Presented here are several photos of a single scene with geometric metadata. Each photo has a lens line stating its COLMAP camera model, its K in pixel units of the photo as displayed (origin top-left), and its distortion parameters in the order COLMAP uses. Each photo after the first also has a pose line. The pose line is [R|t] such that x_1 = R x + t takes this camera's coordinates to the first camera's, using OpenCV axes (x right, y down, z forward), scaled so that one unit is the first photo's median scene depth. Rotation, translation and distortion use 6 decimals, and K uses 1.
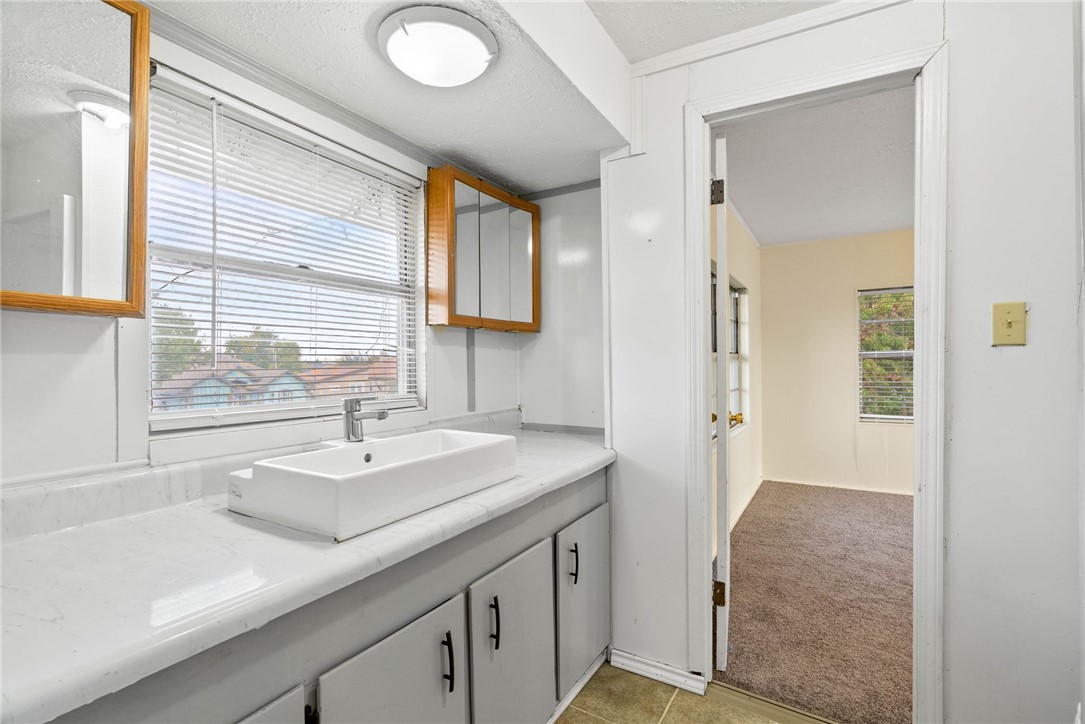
lens RADIAL K [[527.2, 0, 542.5], [0, 527.2, 362.0], [0, 0, 1]] dist [-0.003332, 0.000136]
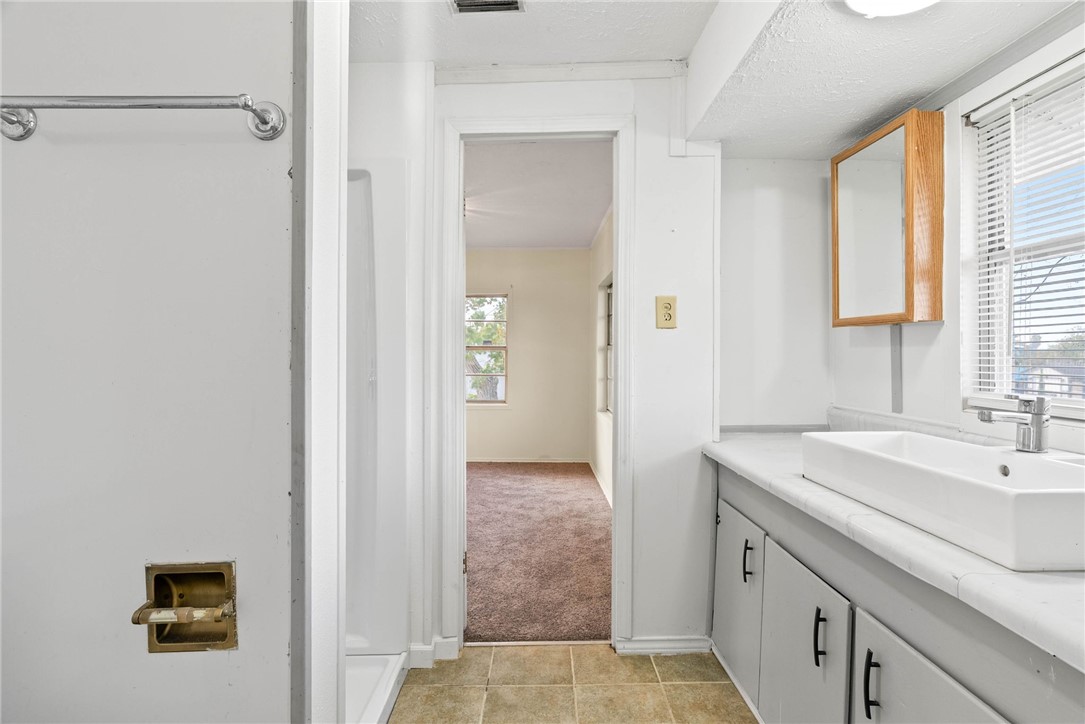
lens RADIAL K [[527.2, 0, 542.5], [0, 527.2, 362.0], [0, 0, 1]] dist [-0.003332, 0.000136]
pose [[-0.854033, 0.005391, -0.520192, 0.711978], [-0.002859, 0.999883, 0.015056, 0.009344], [0.520212, 0.014345, -0.853917, 1.385470]]
